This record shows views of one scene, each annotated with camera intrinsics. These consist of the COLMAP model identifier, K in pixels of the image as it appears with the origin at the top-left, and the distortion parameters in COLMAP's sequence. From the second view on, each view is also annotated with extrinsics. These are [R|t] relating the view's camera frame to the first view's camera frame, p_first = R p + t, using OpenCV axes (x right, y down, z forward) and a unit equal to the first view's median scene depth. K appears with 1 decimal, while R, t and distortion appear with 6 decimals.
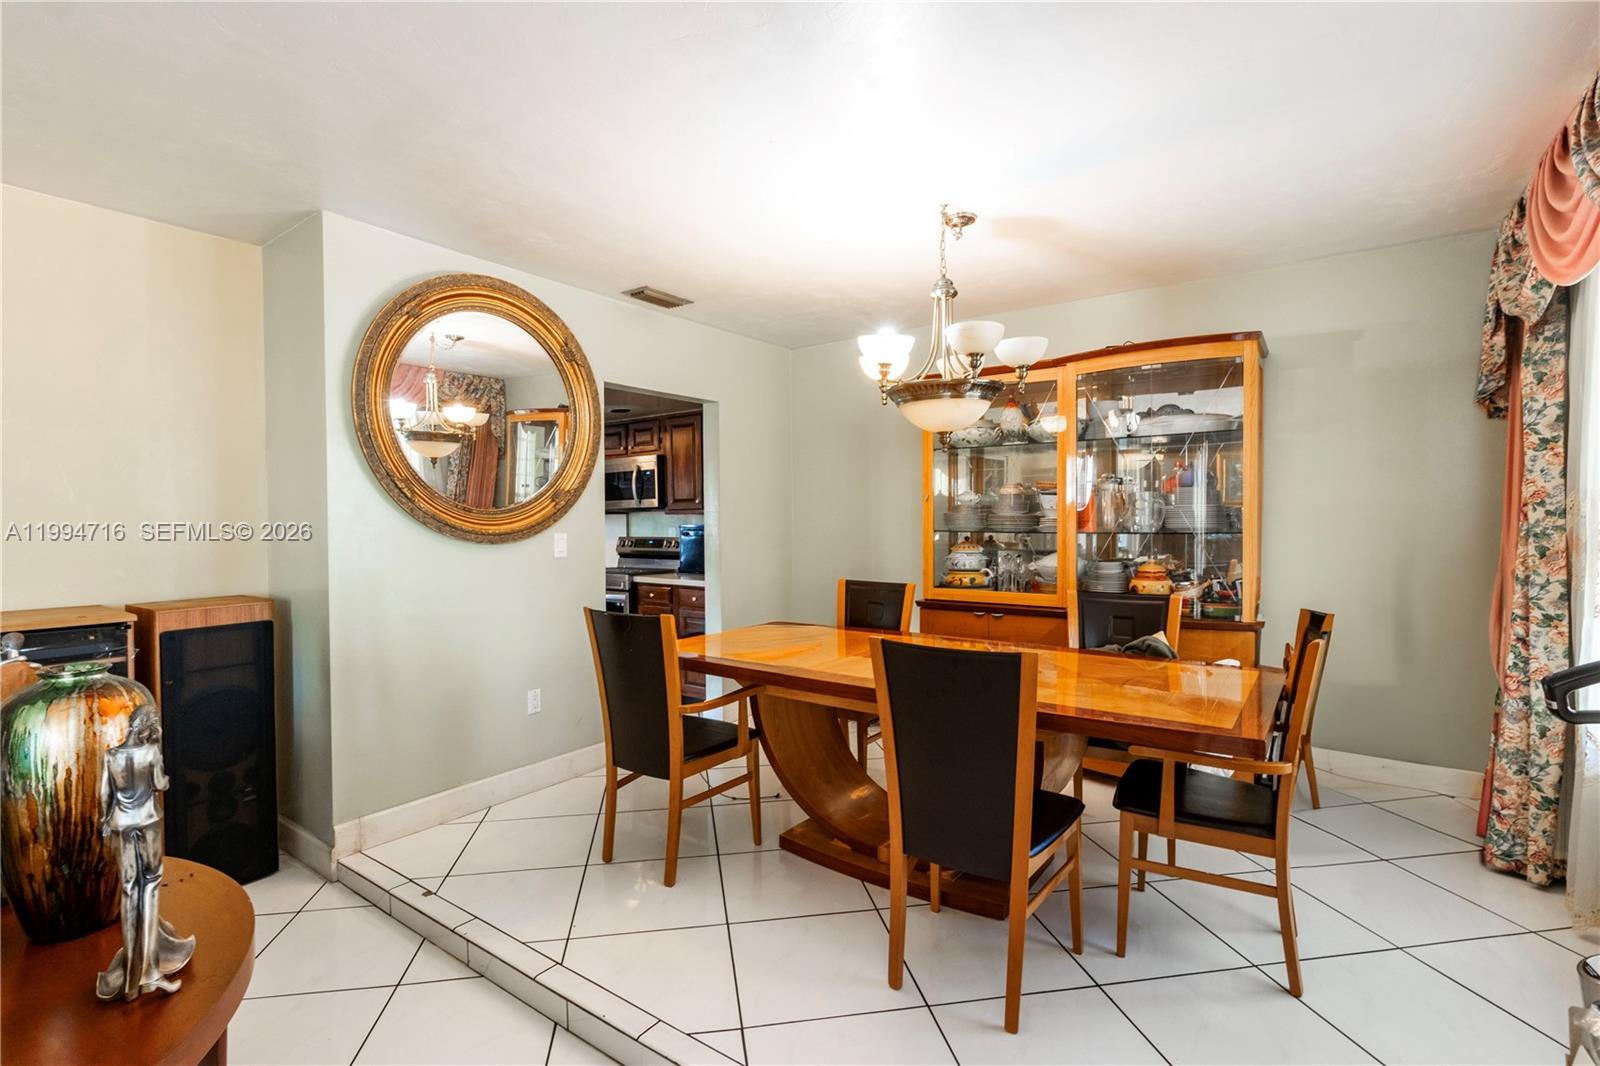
lens RADIAL K [[726.9, 0, 800.0], [0, 726.9, 533.0], [0, 0, 1]] dist [-0.002263, 0.000568]
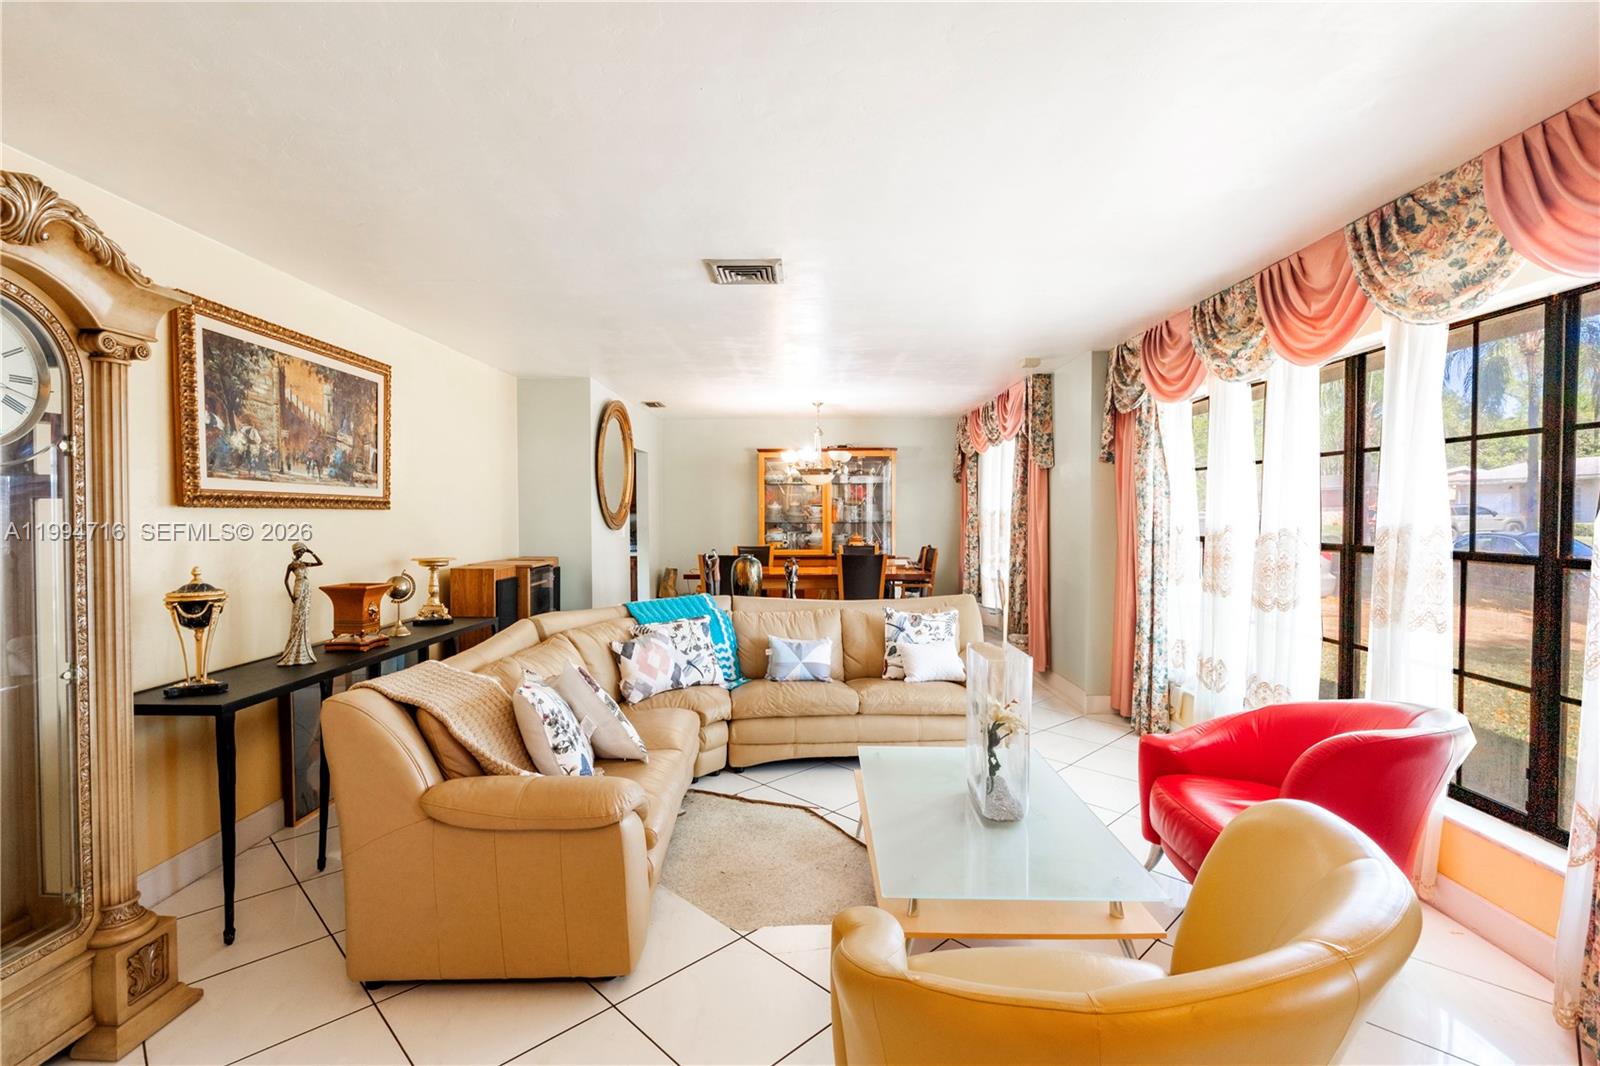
lens RADIAL K [[726.9, 0, 800.0], [0, 726.9, 533.0], [0, 0, 1]] dist [-0.002263, 0.000568]
pose [[0.826634, -0.010444, 0.562643, -1.335043], [0.010137, 0.999942, 0.003668, 0.029280], [-0.562648, 0.002672, 0.826692, -1.162200]]
